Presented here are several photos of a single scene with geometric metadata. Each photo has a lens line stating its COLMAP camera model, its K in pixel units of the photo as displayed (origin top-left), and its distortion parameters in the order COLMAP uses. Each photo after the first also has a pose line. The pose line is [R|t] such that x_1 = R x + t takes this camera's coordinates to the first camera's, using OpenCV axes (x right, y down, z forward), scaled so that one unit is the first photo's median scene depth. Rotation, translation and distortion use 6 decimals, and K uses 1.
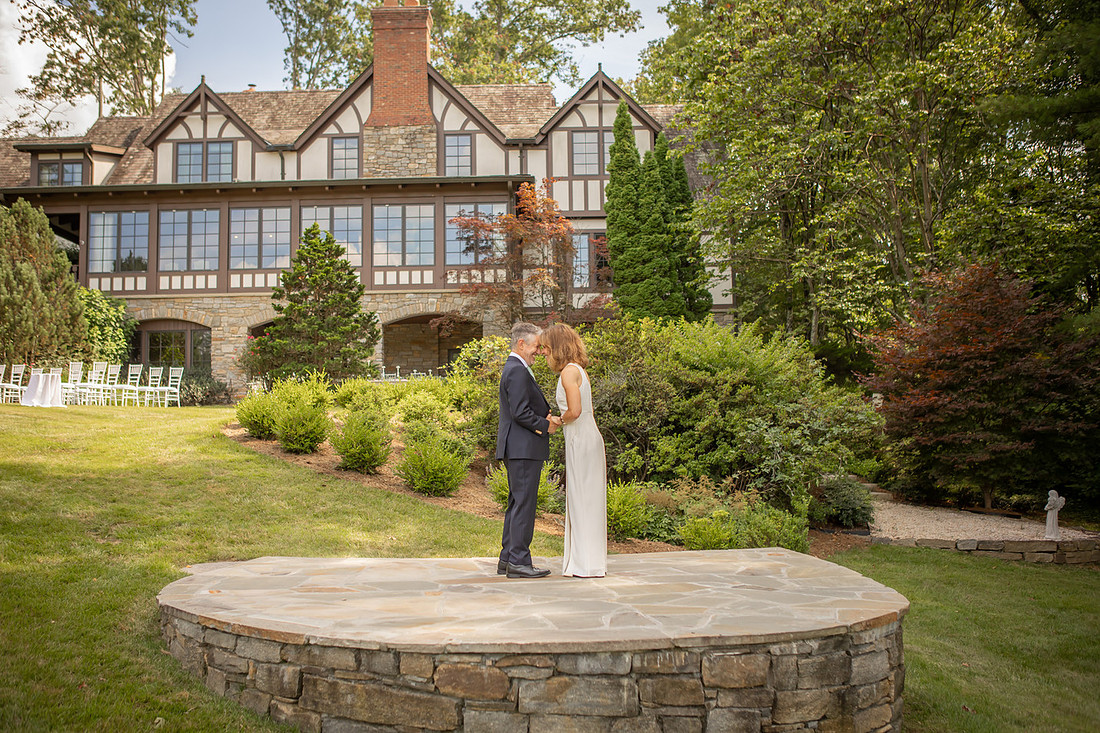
lens RADIAL K [[973.2, 0, 514.9], [0, 973.2, 376.2], [0, 0, 1]] dist [-0.073426, 0.075011]
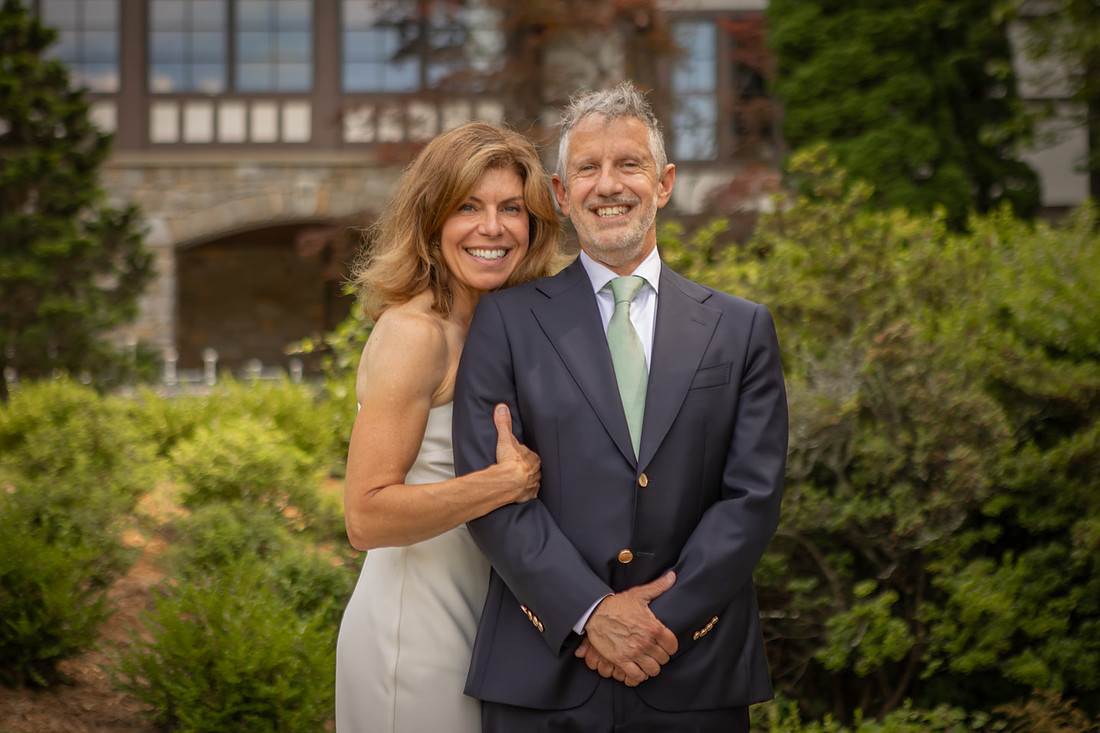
lens RADIAL K [[2298.3, 0, 553.5], [0, 2298.3, 369.2], [0, 0, 1]] dist [0.150640, 0.000000]
pose [[0.999889, 0.007892, 0.012609, 0.001690], [-0.007773, 0.999926, -0.009405, 0.003291], [-0.012683, 0.009306, 0.999876, 0.125032]]
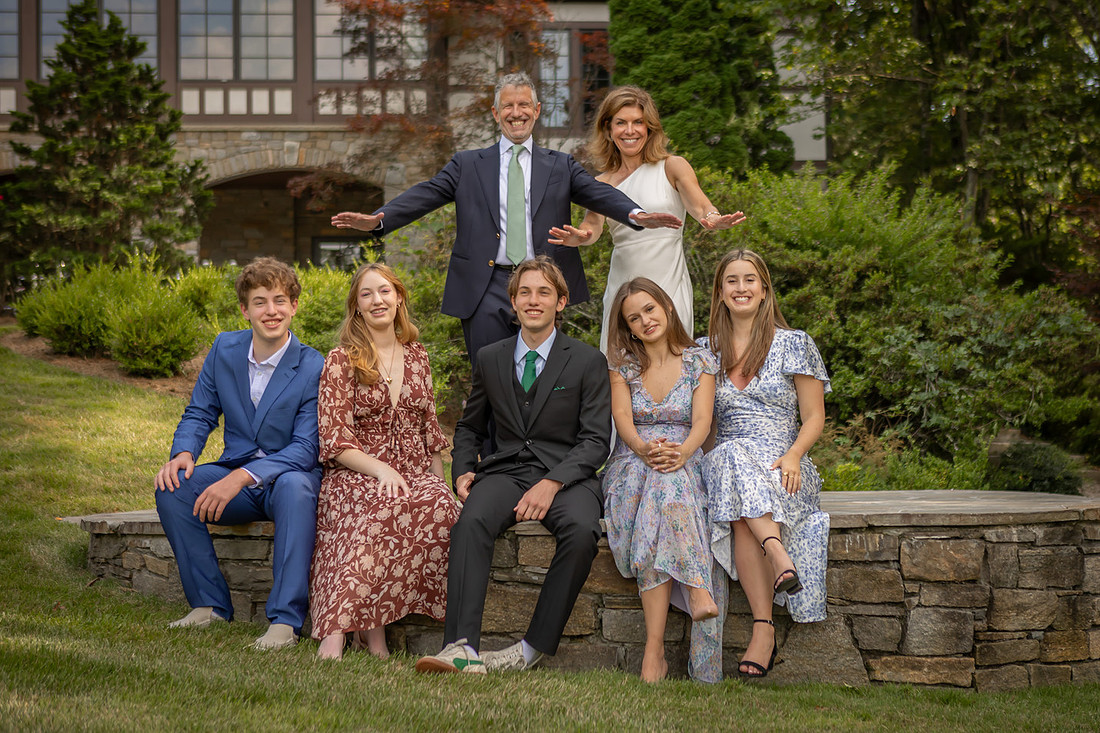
lens RADIAL K [[1858.6, 0, 602.3], [0, 1858.6, 314.4], [0, 0, 1]] dist [0.044308, 0.000000]
pose [[0.993611, 0.003165, 0.112814, -0.037704], [-0.003598, 0.999987, 0.003638, 0.017657], [-0.112801, -0.004021, 0.993609, -0.082037]]
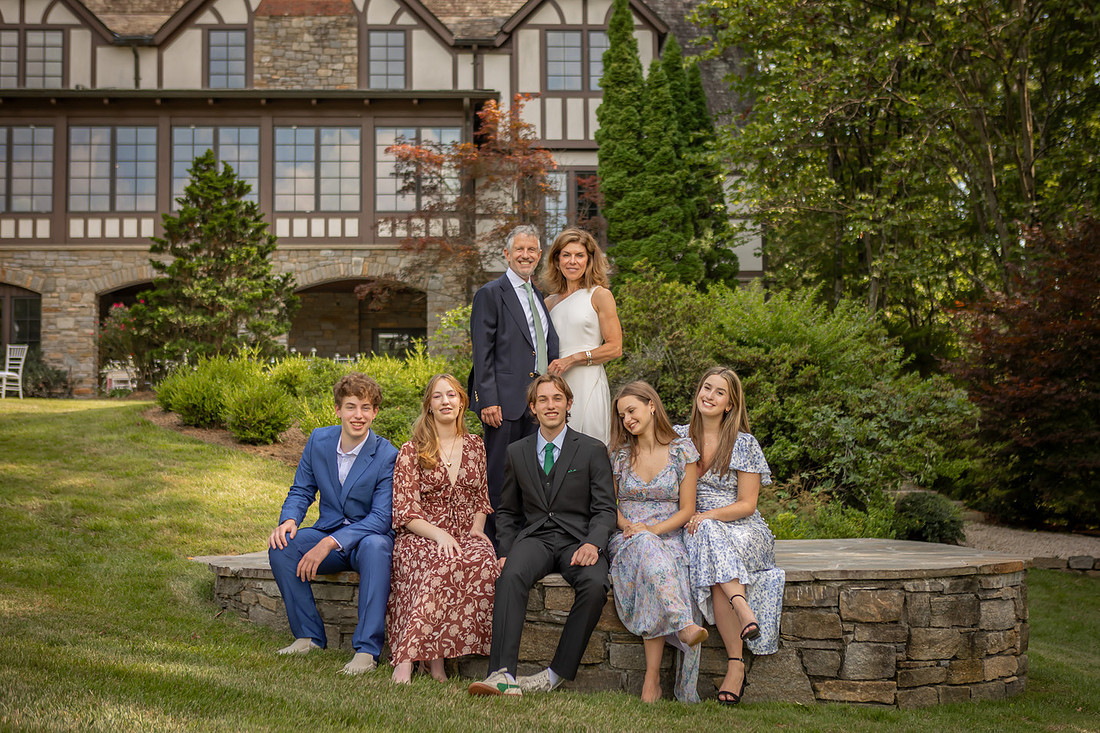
lens RADIAL K [[1412.4, 0, 546.0], [0, 1412.4, 358.0], [0, 0, 1]] dist [-0.013114, 0.000000]
pose [[0.996541, 0.007852, 0.082726, -0.041232], [-0.006739, 0.999883, -0.013724, 0.011766], [-0.082824, 0.013119, 0.996478, -0.078843]]
